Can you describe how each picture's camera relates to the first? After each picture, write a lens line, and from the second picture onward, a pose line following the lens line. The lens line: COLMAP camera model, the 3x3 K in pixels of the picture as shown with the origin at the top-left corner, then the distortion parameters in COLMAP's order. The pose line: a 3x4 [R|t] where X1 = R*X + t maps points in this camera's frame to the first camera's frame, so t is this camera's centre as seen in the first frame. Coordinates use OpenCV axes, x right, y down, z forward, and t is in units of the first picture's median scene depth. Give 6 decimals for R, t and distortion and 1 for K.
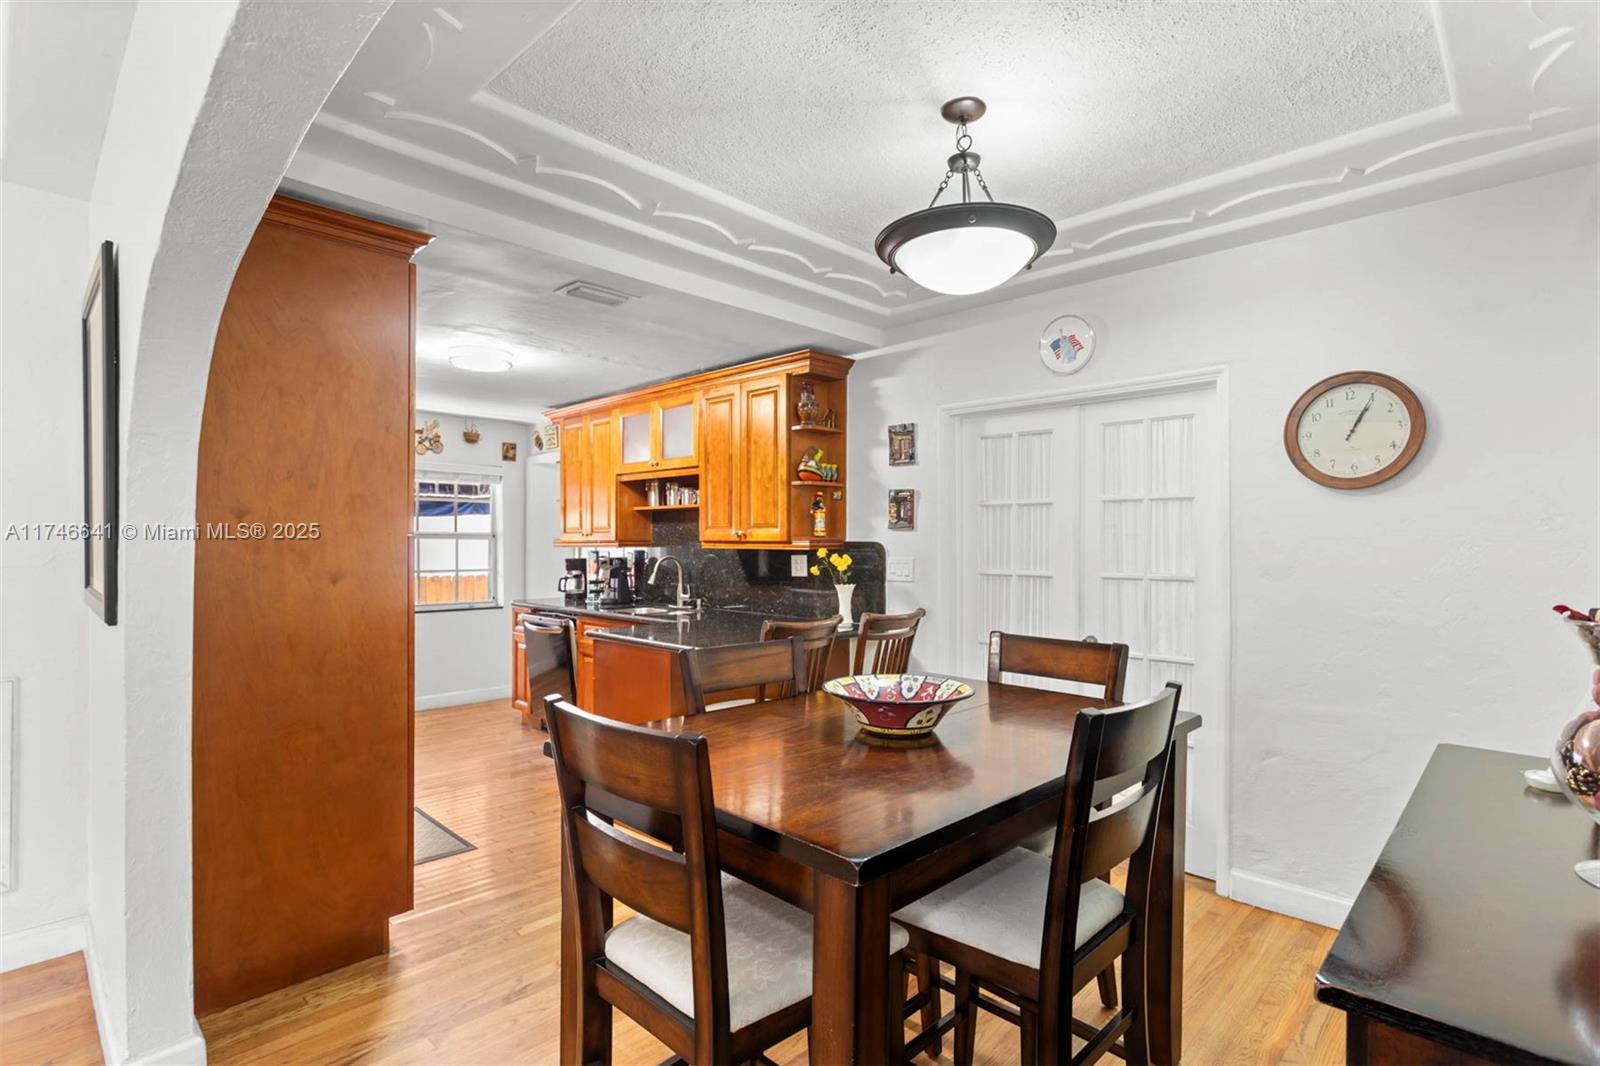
lens RADIAL K [[787.2, 0, 793.4], [0, 787.2, 546.5], [0, 0, 1]] dist [0.003737, 0.000406]
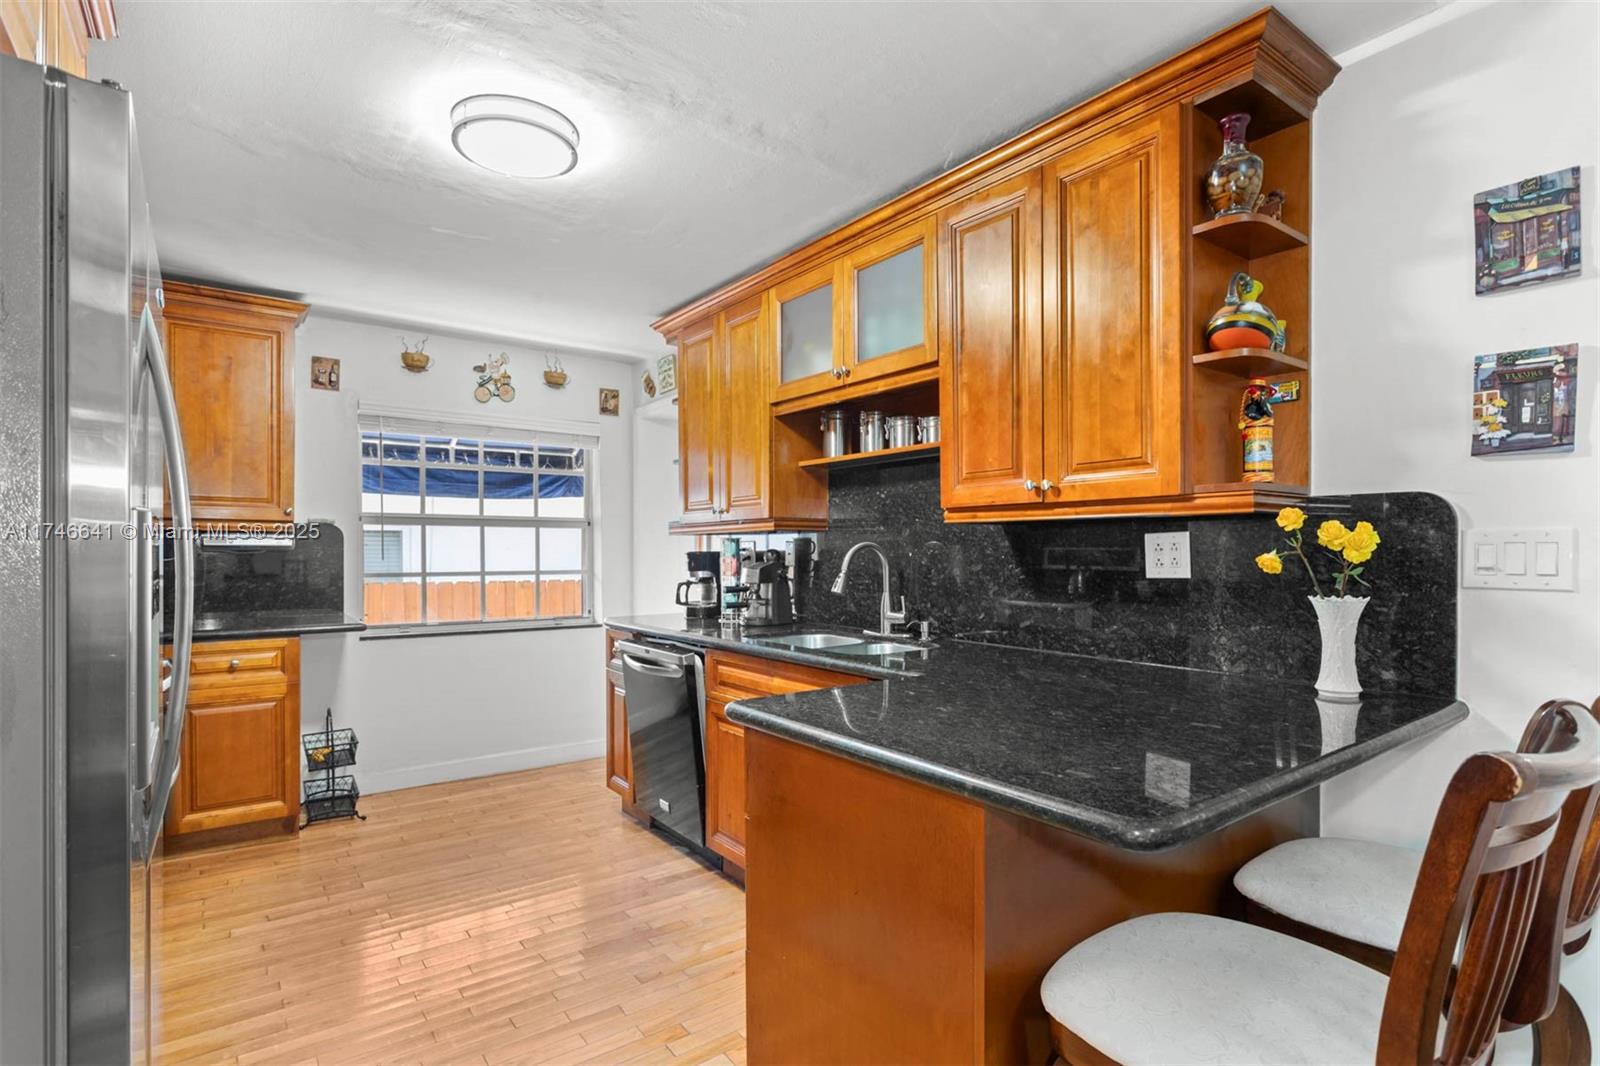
lens RADIAL K [[787.2, 0, 793.4], [0, 787.2, 546.5], [0, 0, 1]] dist [0.003737, 0.000406]
pose [[0.988062, -0.007896, -0.153852, -0.117156], [0.006661, 0.999941, -0.008545, 0.018017], [0.153911, 0.007418, 0.988057, 0.422003]]
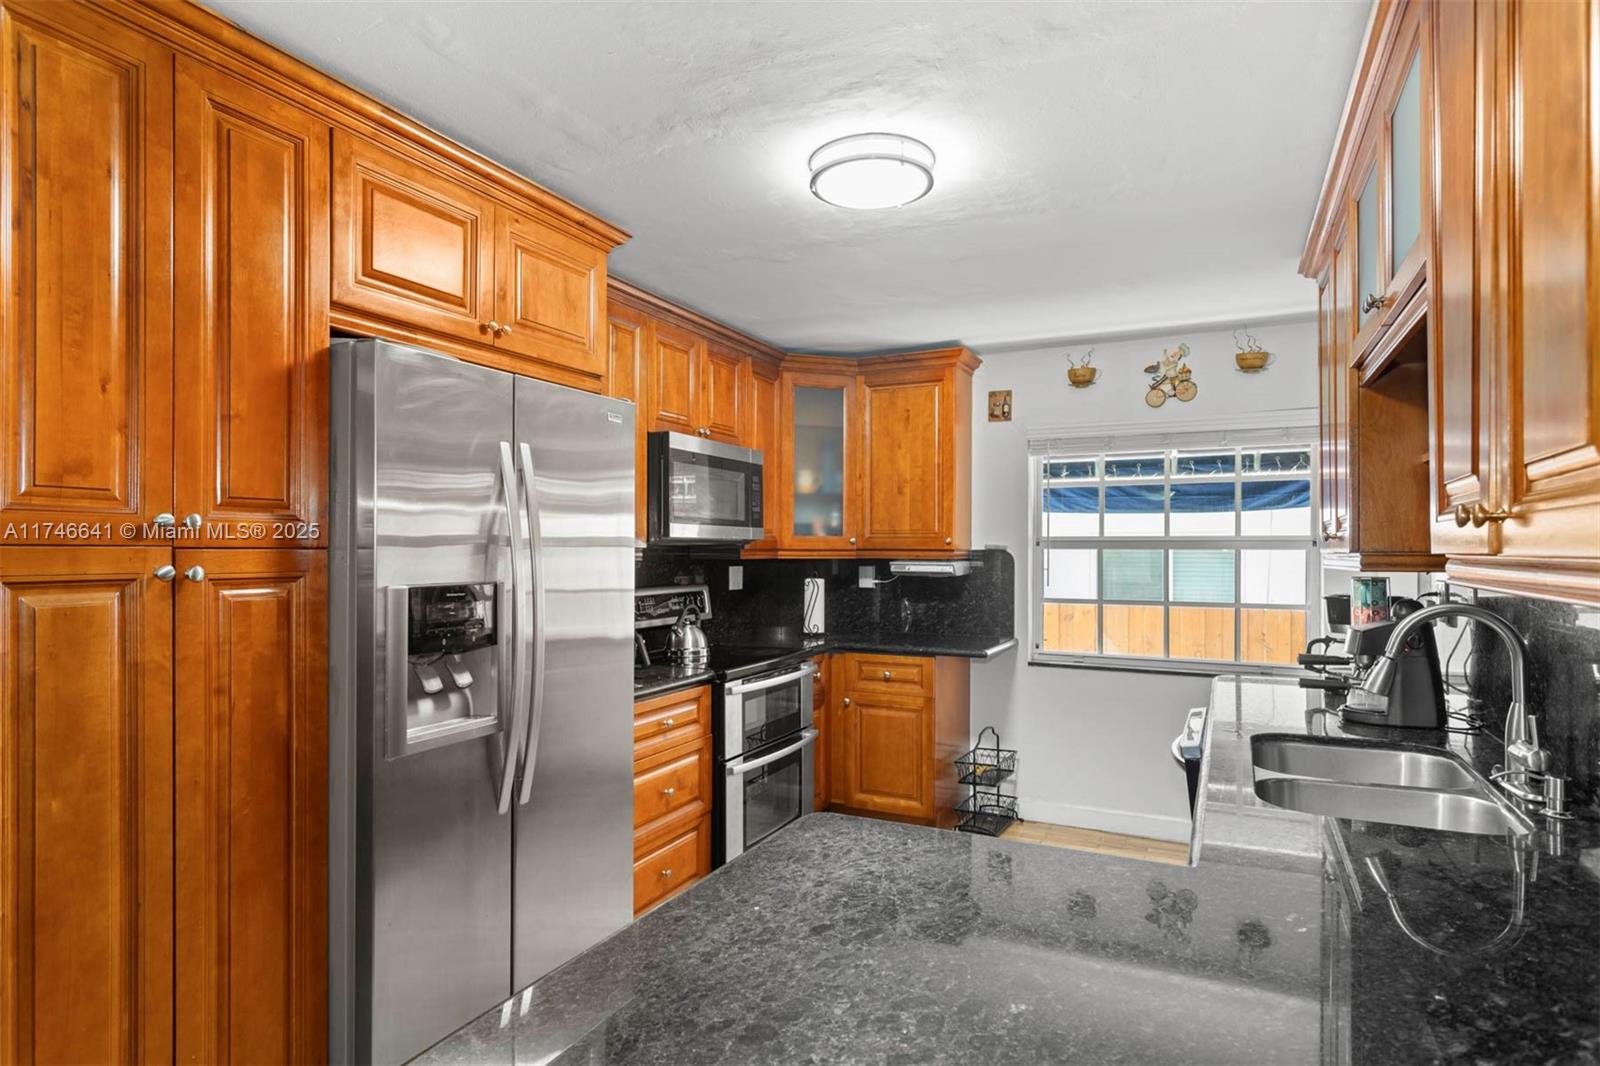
lens RADIAL K [[863.6, 0, 805.8], [0, 863.6, 546.2], [0, 0, 1]] dist [0.000206, -0.000042]
pose [[0.316690, -0.009505, -0.948482, 0.068161], [-0.001524, 0.999943, -0.010529, -0.005905], [0.948528, 0.004779, 0.316657, 0.626284]]
